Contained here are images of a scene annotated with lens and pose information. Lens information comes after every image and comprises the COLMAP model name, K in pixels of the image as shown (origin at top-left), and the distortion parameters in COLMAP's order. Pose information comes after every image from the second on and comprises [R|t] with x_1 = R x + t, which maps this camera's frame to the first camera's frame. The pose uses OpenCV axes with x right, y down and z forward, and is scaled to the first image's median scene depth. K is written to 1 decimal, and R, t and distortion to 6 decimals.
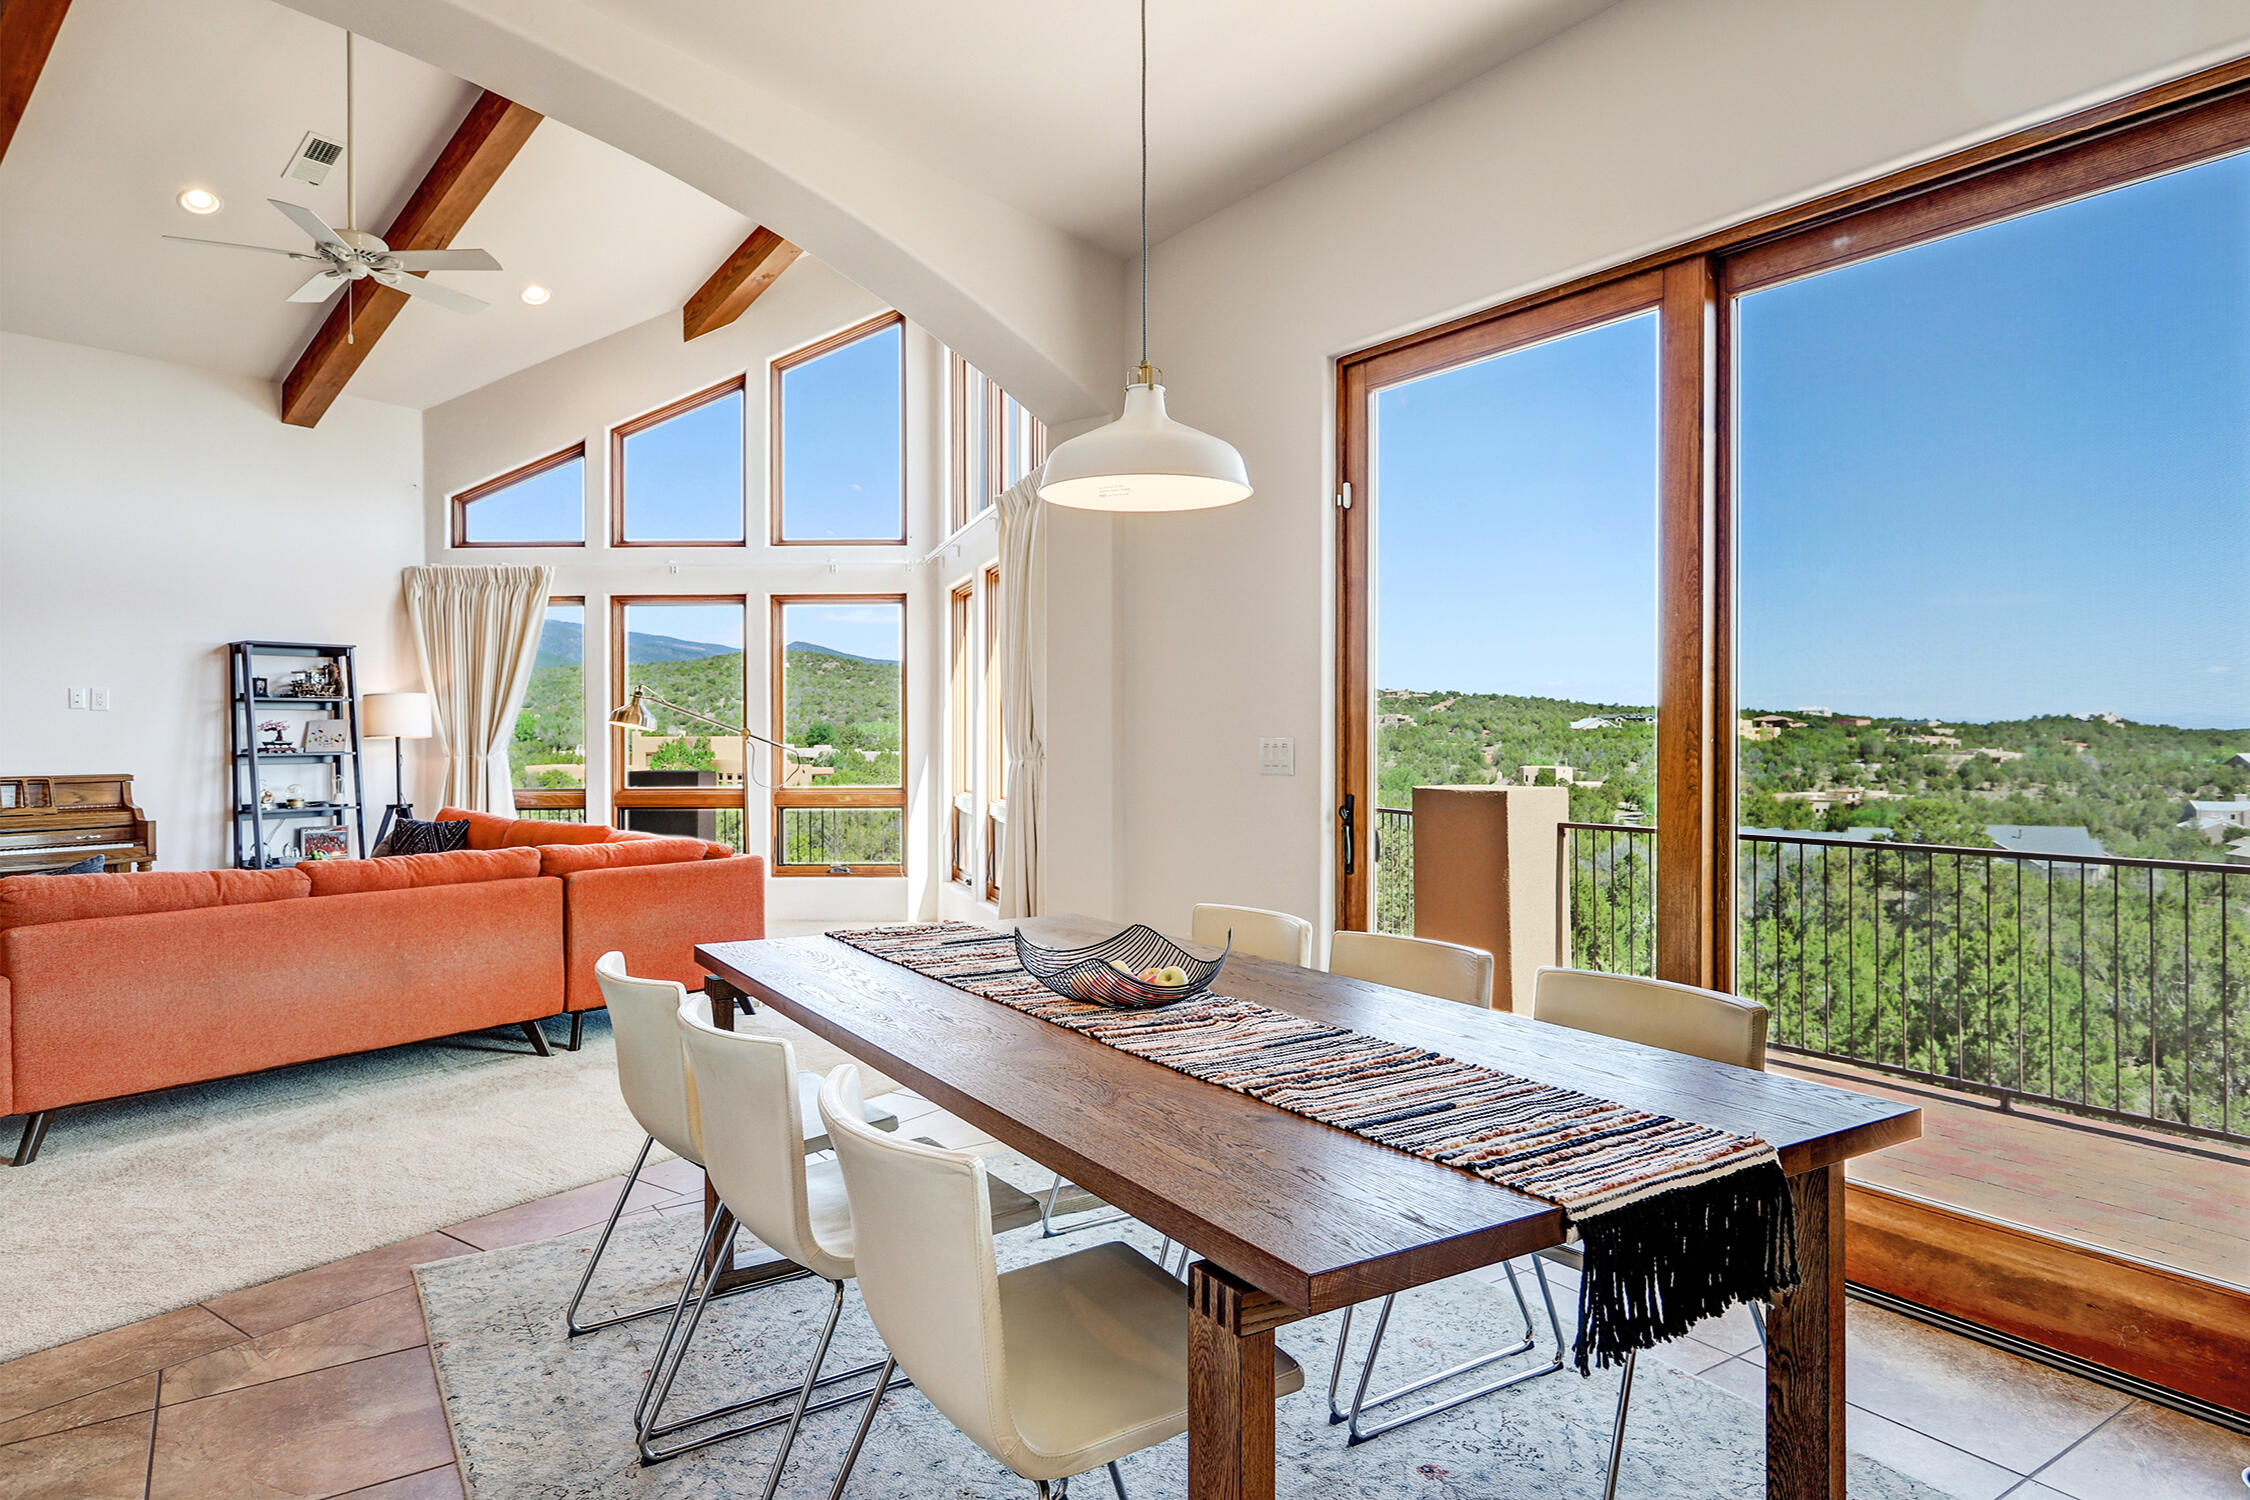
lens RADIAL K [[1288.3, 0, 1125.0], [0, 1288.3, 750.0], [0, 0, 1]] dist [-0.002660, -0.001016]
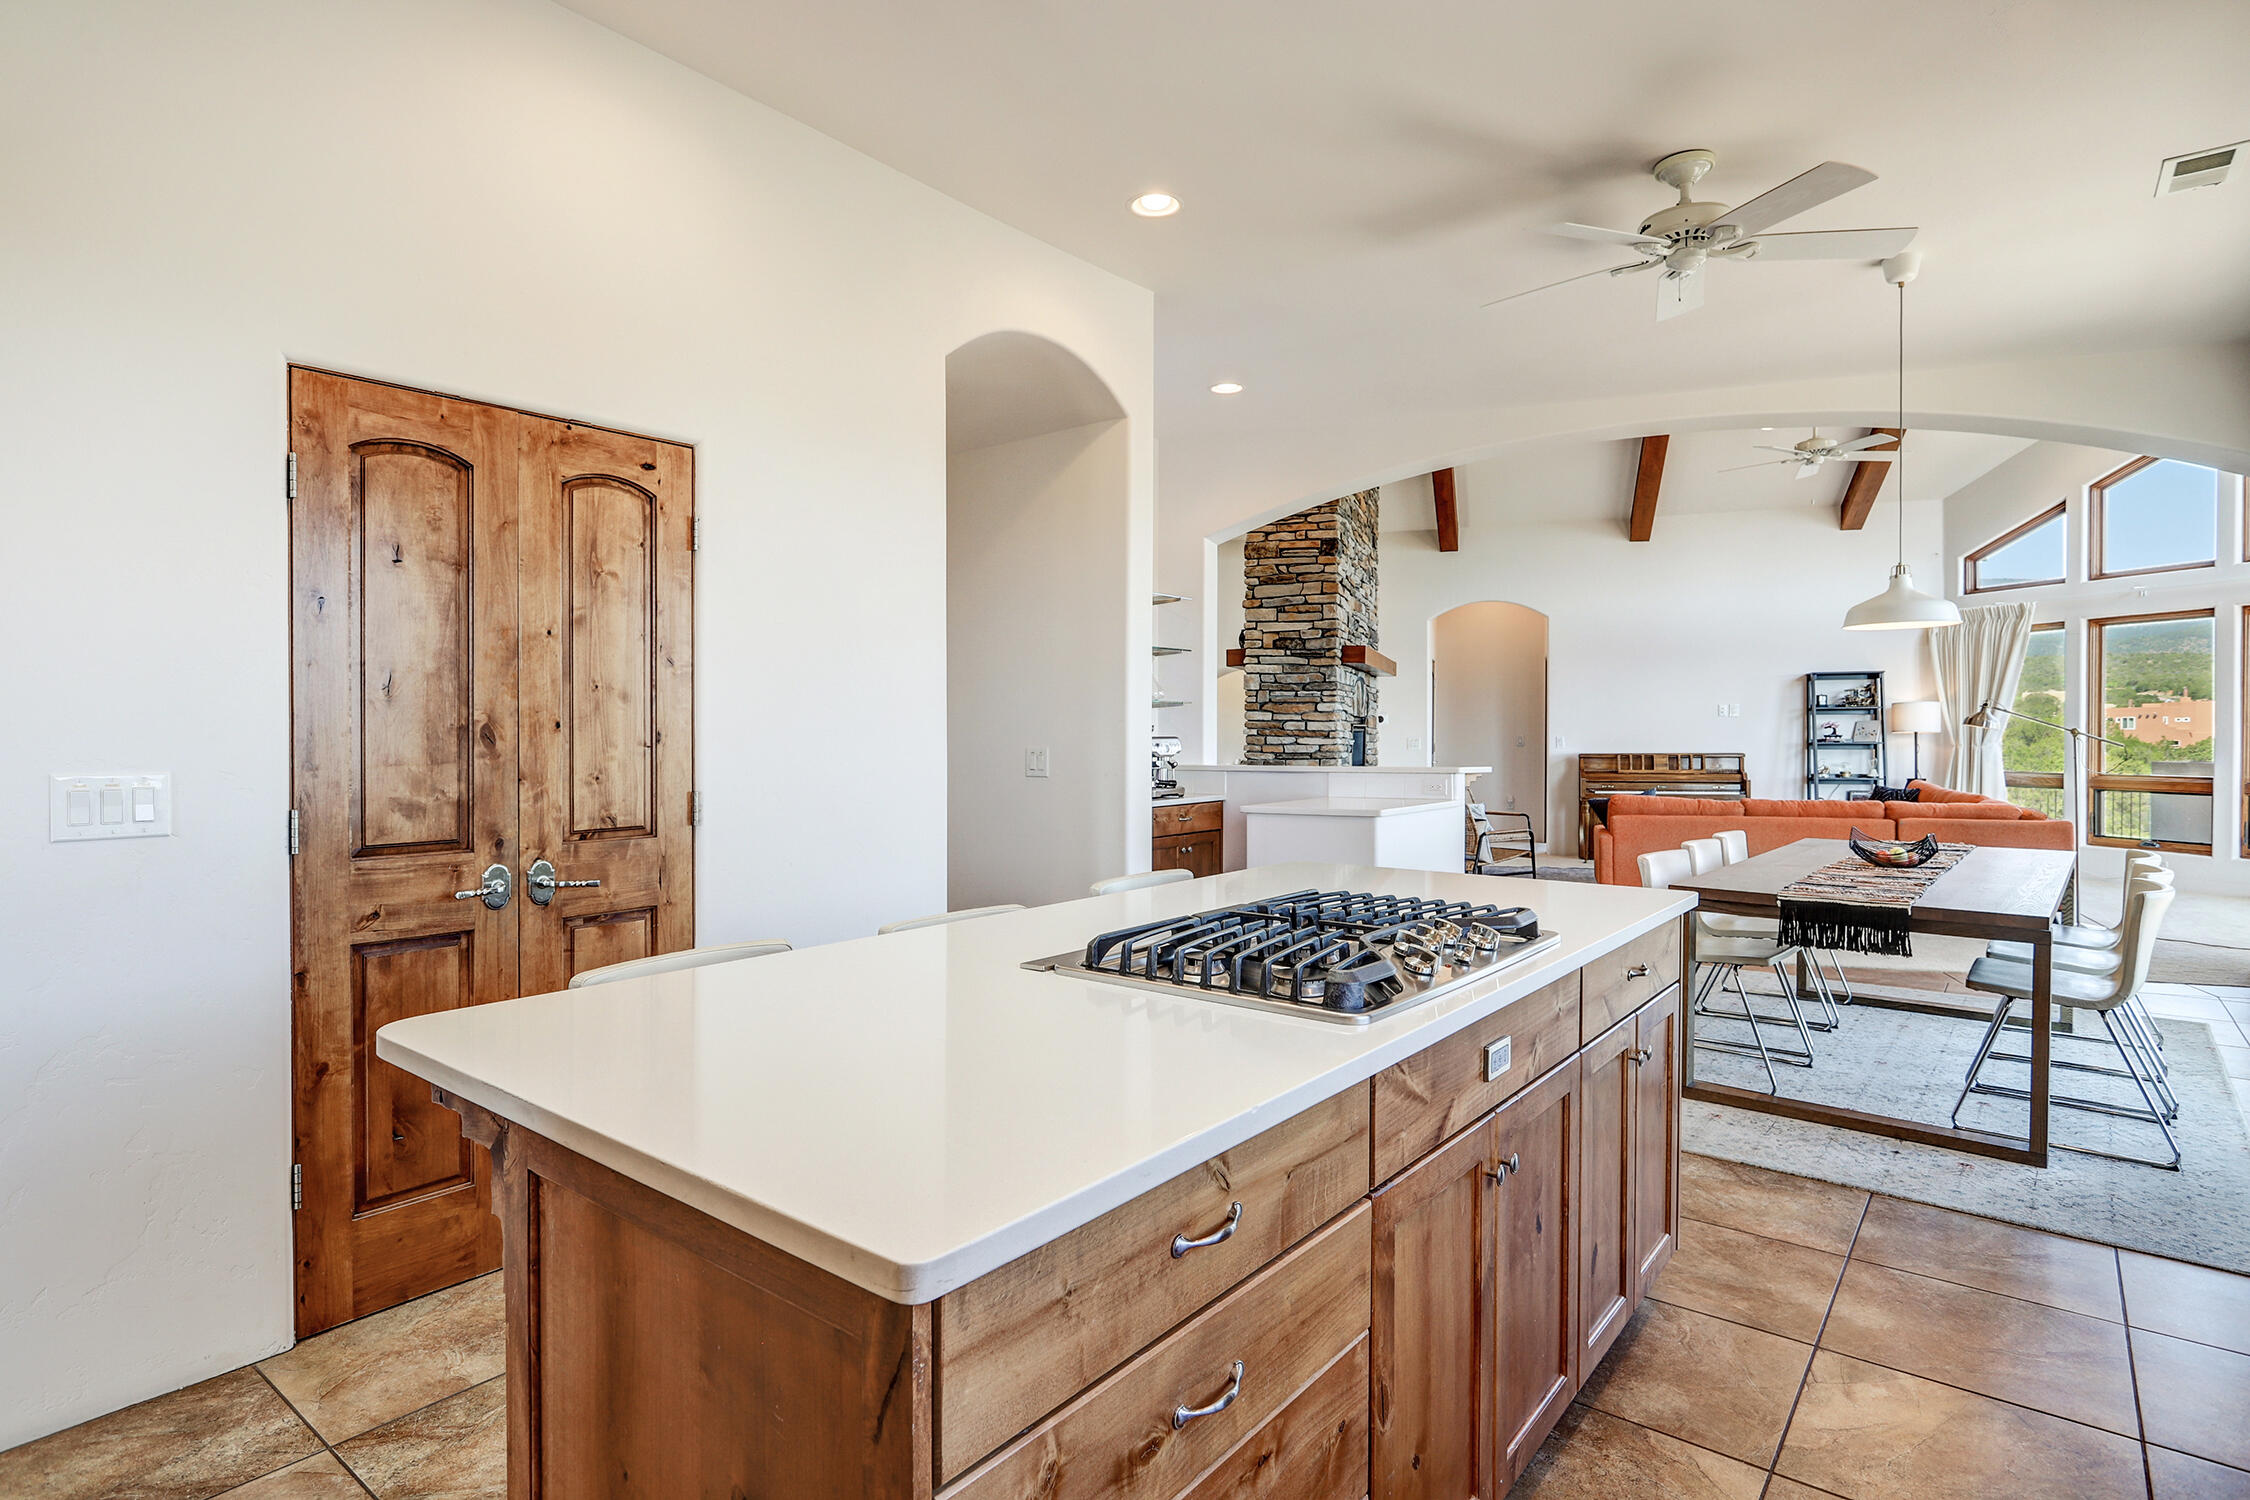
lens RADIAL K [[1162.6, 0, 1125.0], [0, 1162.6, 750.0], [0, 0, 1]] dist [0.000390, 0.000142]
pose [[0.291519, 0.017565, -0.956404, 0.436398], [-0.007286, 0.999843, 0.016142, -0.004886], [0.956537, 0.002263, 0.291601, -0.235699]]
